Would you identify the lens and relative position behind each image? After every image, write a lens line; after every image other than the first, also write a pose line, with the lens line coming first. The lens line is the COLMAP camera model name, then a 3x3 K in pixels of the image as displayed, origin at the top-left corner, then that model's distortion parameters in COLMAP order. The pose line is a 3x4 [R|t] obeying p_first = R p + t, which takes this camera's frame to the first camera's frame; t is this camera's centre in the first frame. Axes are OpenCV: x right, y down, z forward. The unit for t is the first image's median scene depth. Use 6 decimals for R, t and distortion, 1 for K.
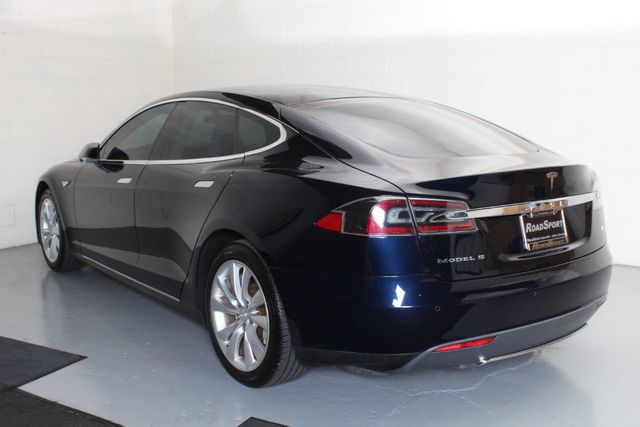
lens RADIAL K [[689.8, 0, 320.0], [0, 689.8, 213.5], [0, 0, 1]] dist [-0.148293, 0.222917]
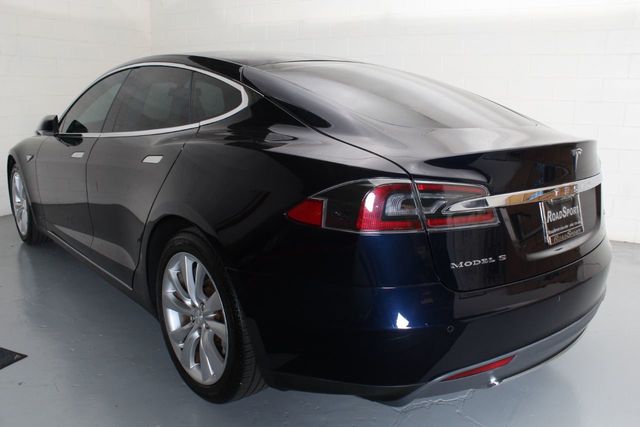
lens RADIAL K [[532.0, 0, 320.0], [0, 532.0, 213.5], [0, 0, 1]] dist [-0.127865, 0.008695]
pose [[0.997538, -0.001890, 0.070104, -0.009069], [-0.002681, 0.997878, 0.065053, -0.019847], [-0.070078, -0.065081, 0.995416, 0.361529]]
